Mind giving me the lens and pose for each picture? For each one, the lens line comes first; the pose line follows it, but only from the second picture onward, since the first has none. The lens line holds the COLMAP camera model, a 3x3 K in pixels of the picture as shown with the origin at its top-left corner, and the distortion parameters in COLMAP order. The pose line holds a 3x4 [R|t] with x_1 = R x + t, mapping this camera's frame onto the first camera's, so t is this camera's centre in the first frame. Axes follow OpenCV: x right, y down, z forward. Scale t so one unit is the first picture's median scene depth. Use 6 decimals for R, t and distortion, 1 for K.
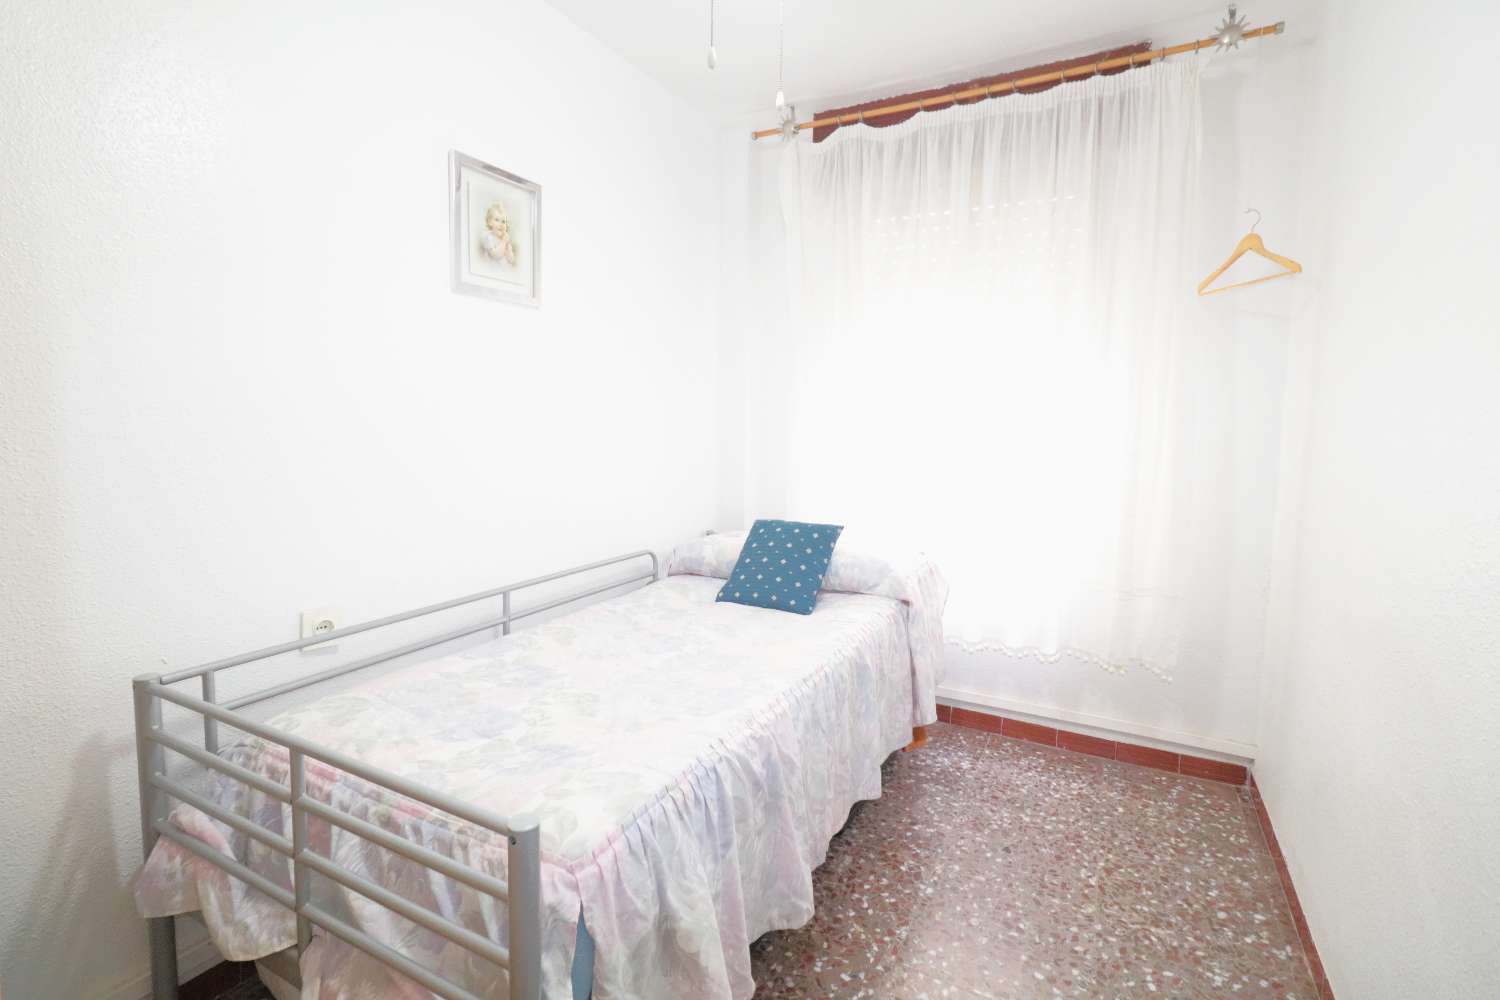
lens RADIAL K [[691.3, 0, 743.9], [0, 691.3, 487.6], [0, 0, 1]] dist [0.001846, -0.000166]
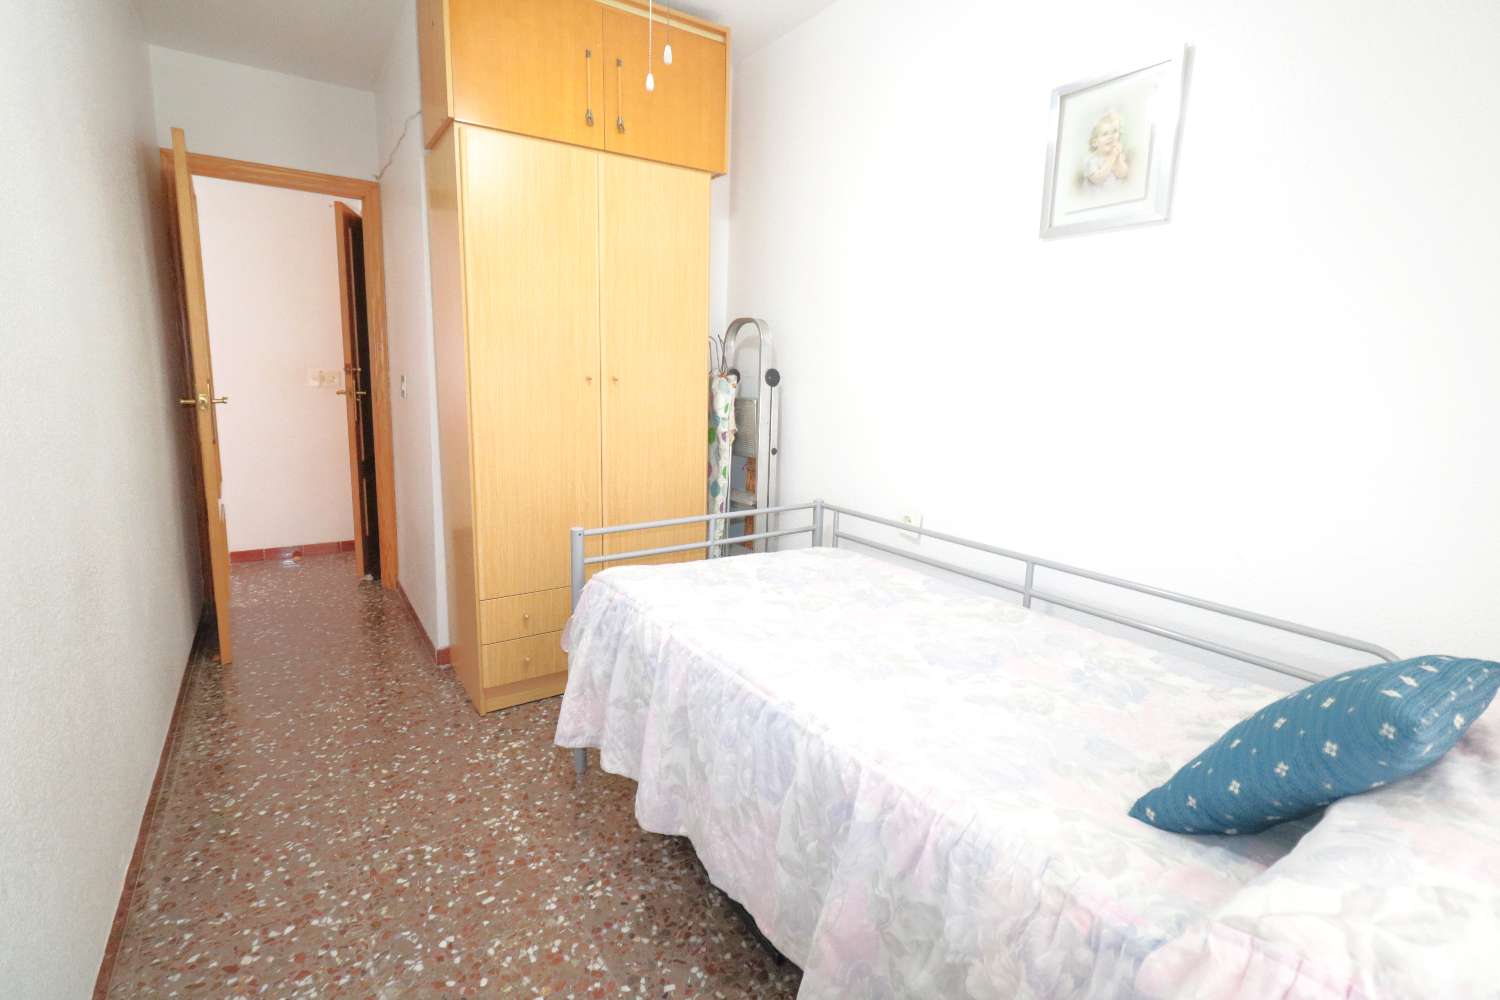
lens RADIAL K [[691.3, 0, 743.9], [0, 691.3, 487.6], [0, 0, 1]] dist [0.001846, -0.000166]
pose [[-0.457155, 0.124510, -0.880629, 0.716308], [-0.116664, 0.973202, 0.198161, -0.095577], [0.881702, 0.193328, -0.430378, 1.190946]]
